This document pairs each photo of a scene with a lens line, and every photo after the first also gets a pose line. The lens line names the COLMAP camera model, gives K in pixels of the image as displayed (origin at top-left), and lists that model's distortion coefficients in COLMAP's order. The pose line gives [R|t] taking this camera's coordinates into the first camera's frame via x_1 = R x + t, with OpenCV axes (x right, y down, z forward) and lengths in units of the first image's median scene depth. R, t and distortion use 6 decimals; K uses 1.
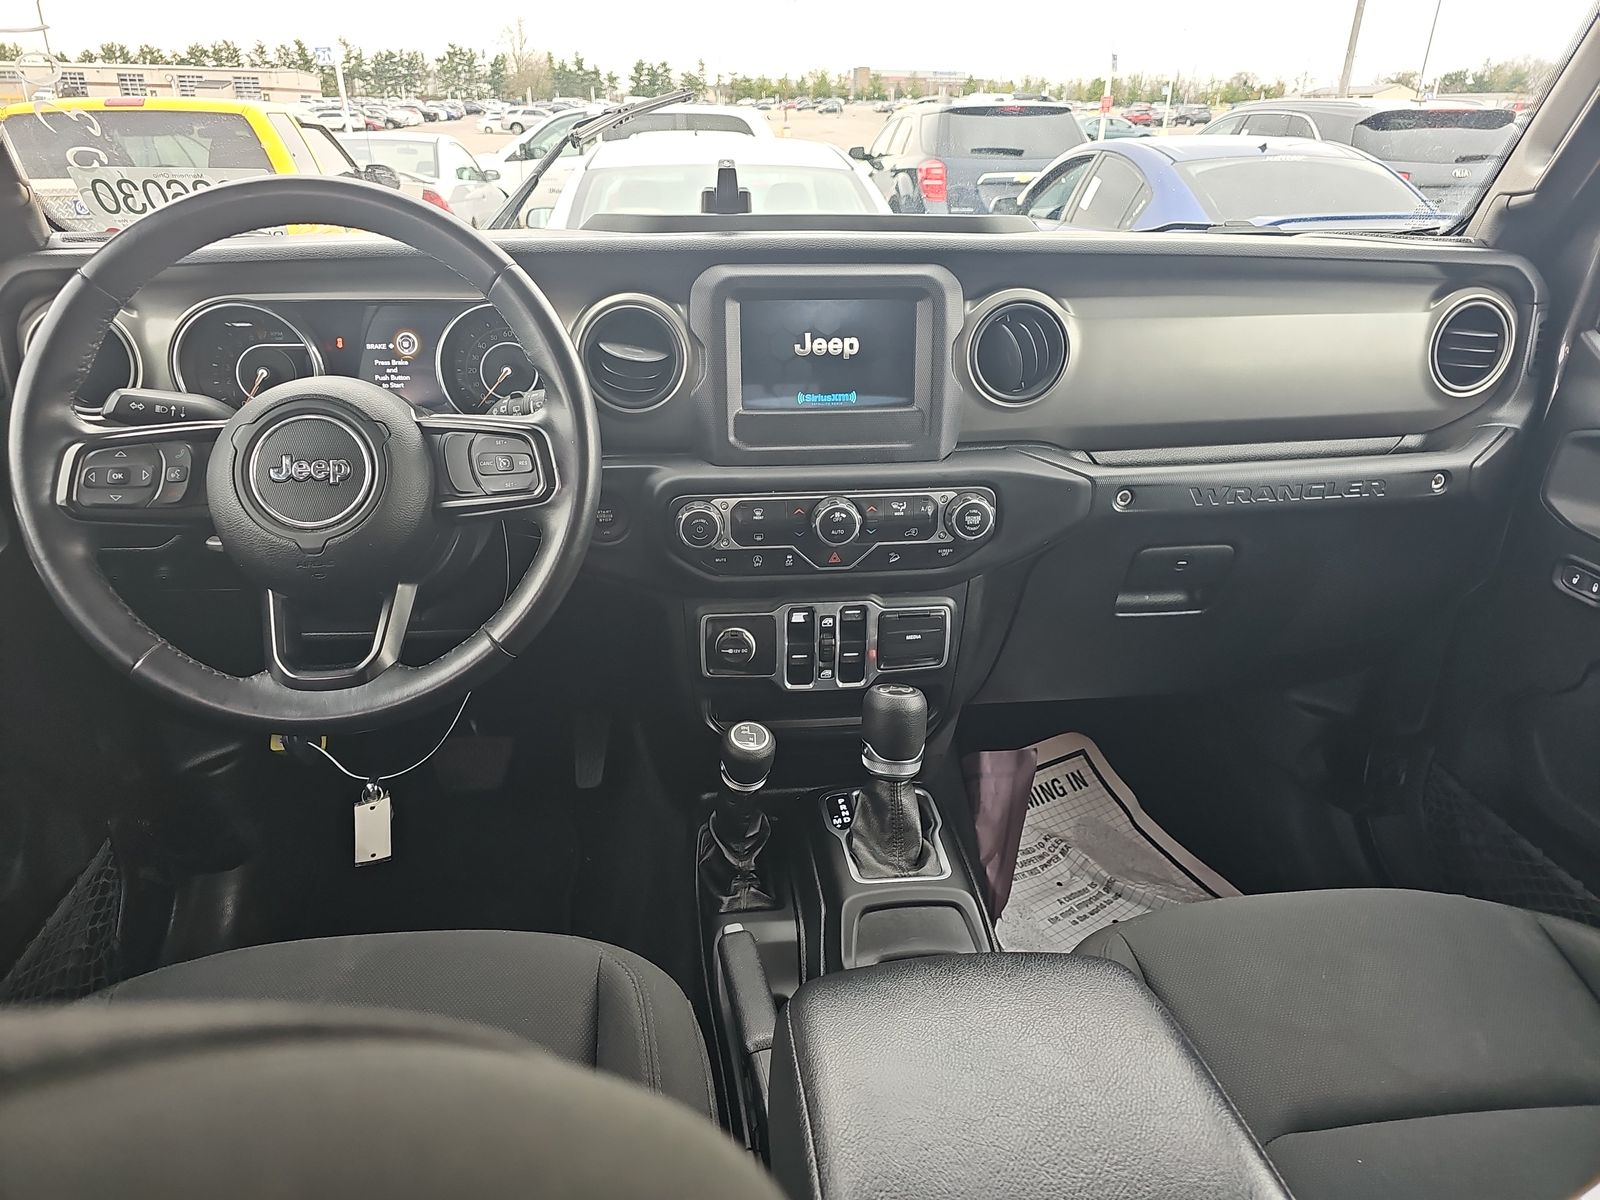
lens RADIAL K [[1098.2, 0, 800.0], [0, 1098.2, 600.0], [0, 0, 1]] dist [0.017731, -0.005051]
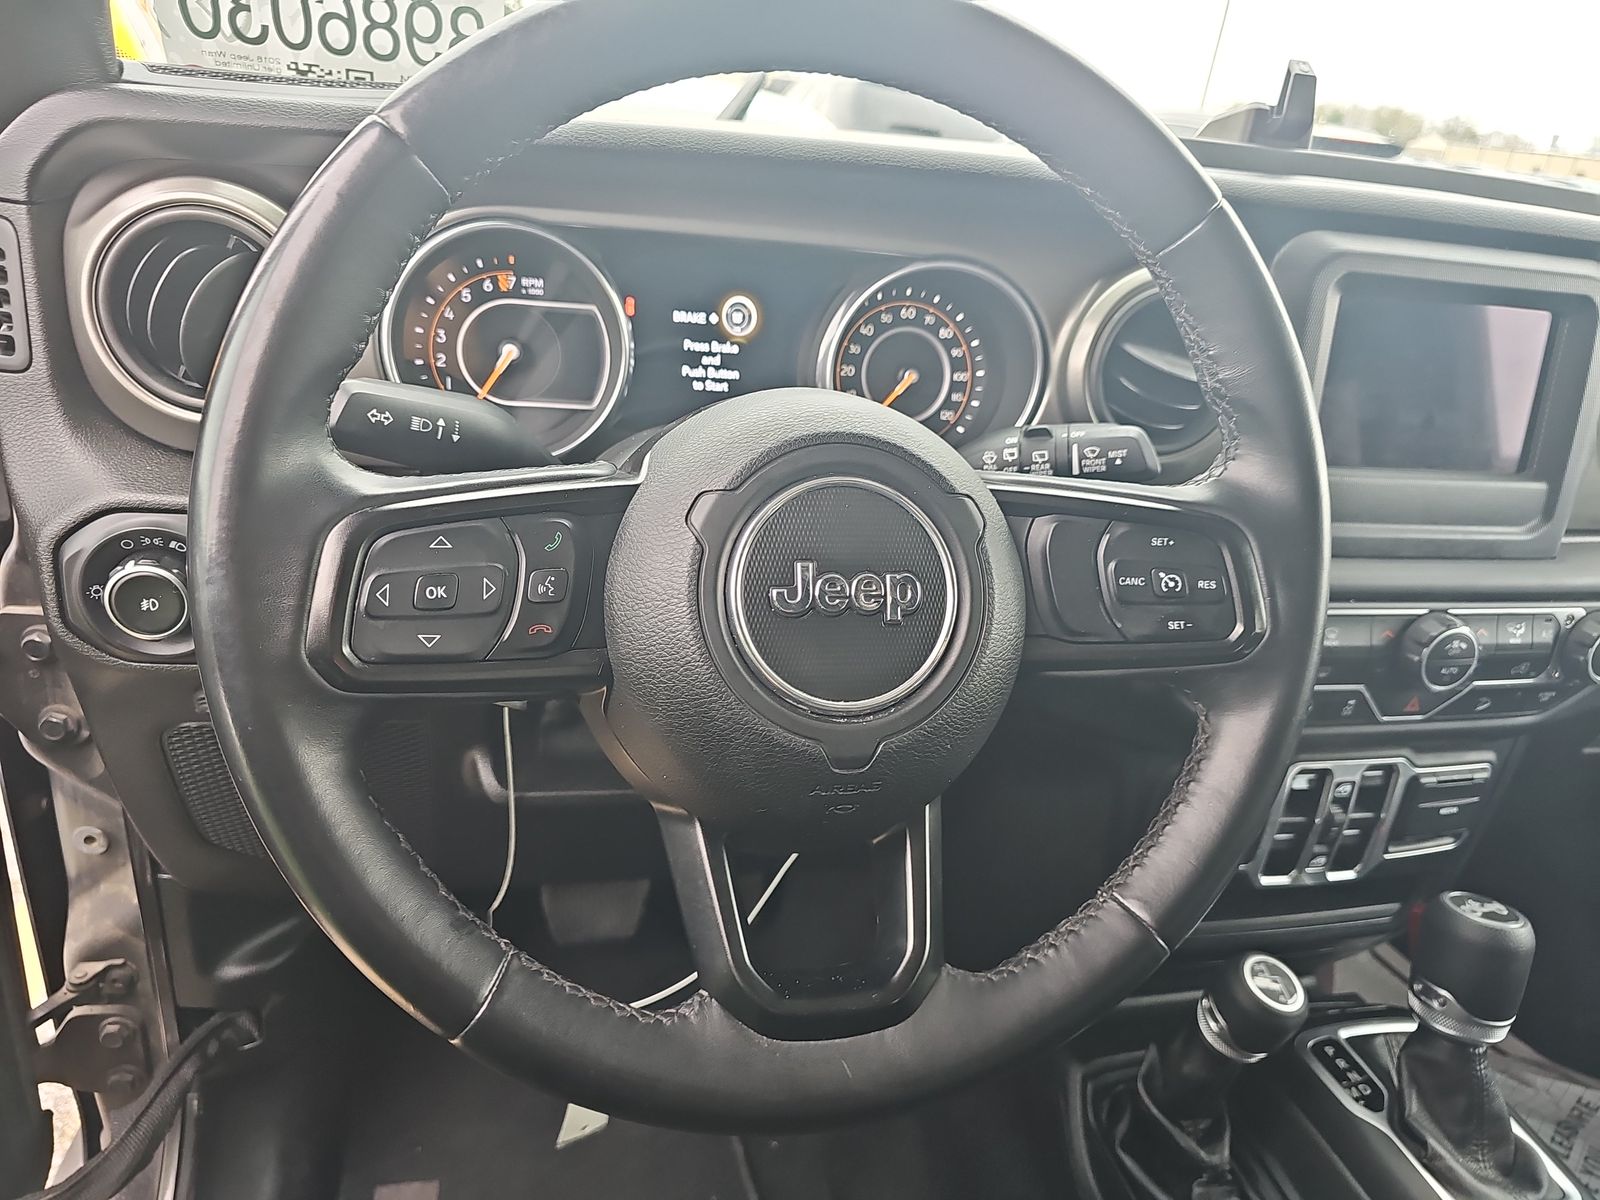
lens RADIAL K [[1098.2, 0, 800.0], [0, 1098.2, 600.0], [0, 0, 1]] dist [0.017731, -0.005051]
pose [[0.987015, 0.039176, 0.155781, -0.424063], [-0.042808, 0.998883, 0.020030, -0.097201], [-0.154822, -0.026438, 0.987589, 0.421674]]
